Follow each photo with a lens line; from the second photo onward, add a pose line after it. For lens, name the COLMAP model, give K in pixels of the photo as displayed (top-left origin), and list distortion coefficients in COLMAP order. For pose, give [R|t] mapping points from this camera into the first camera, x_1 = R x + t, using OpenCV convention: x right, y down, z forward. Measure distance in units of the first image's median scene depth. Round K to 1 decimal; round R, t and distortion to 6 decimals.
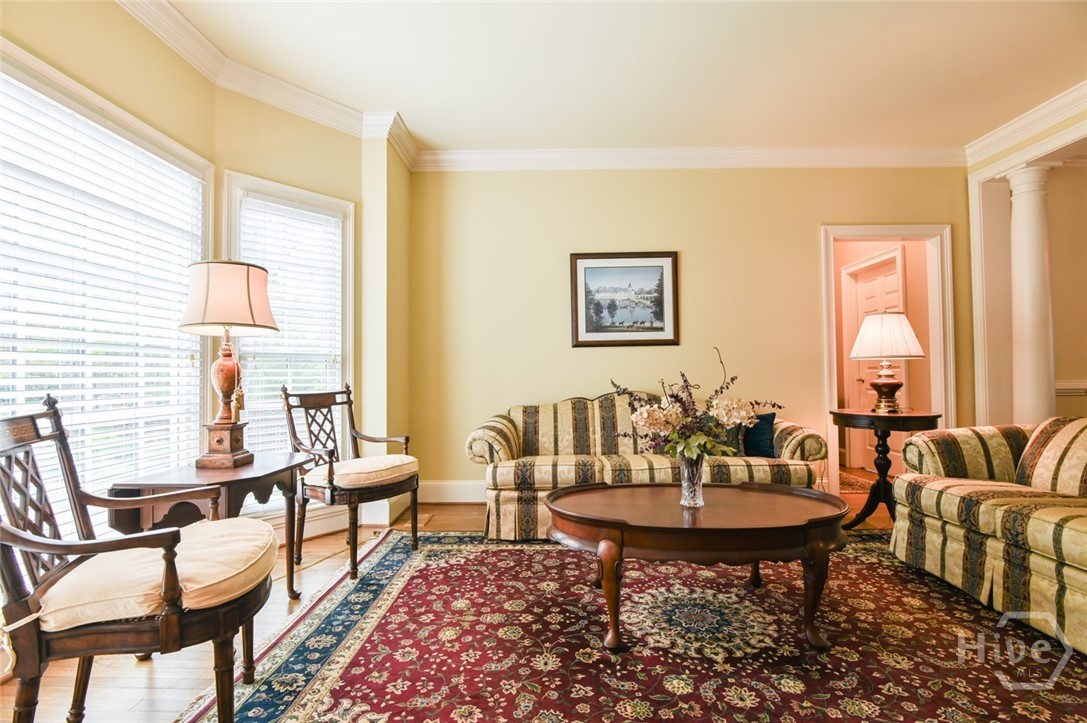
lens RADIAL K [[529.6, 0, 543.0], [0, 529.6, 361.8], [0, 0, 1]] dist [-0.019506, -0.000830]
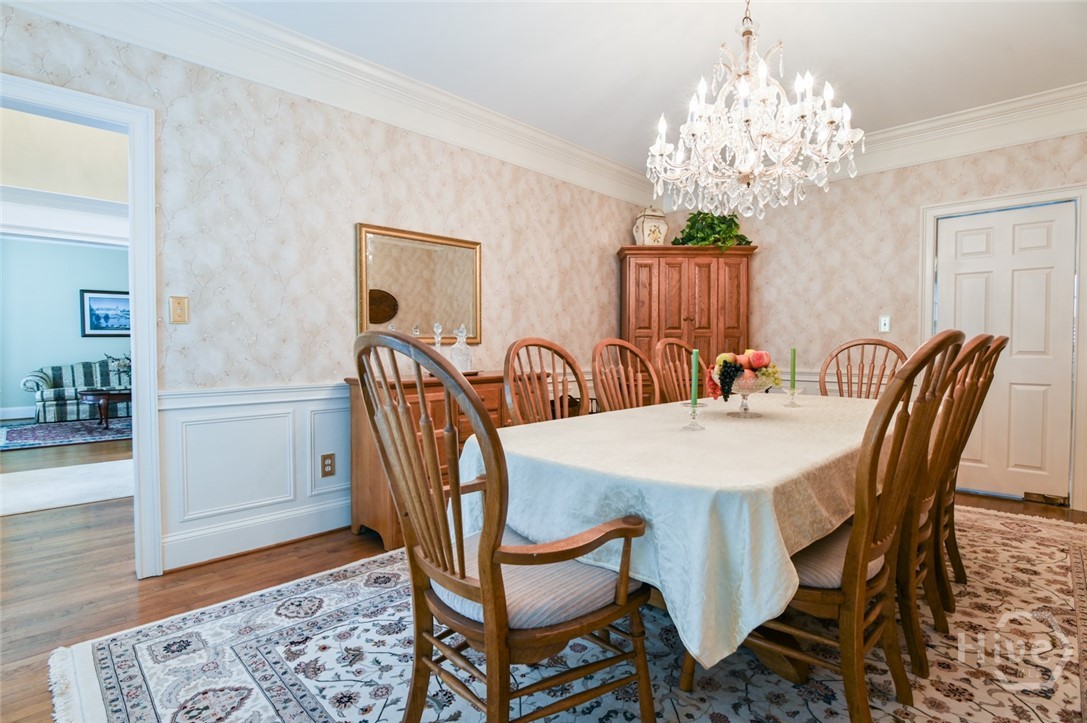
lens RADIAL K [[529.6, 0, 543.5], [0, 529.6, 358.1], [0, 0, 1]] dist [-0.019506, -0.000830]
pose [[0.684958, -0.013029, 0.728466, -0.205046], [-0.018545, 0.999204, 0.035309, -0.055659], [-0.728346, -0.037694, 0.684172, -1.798898]]
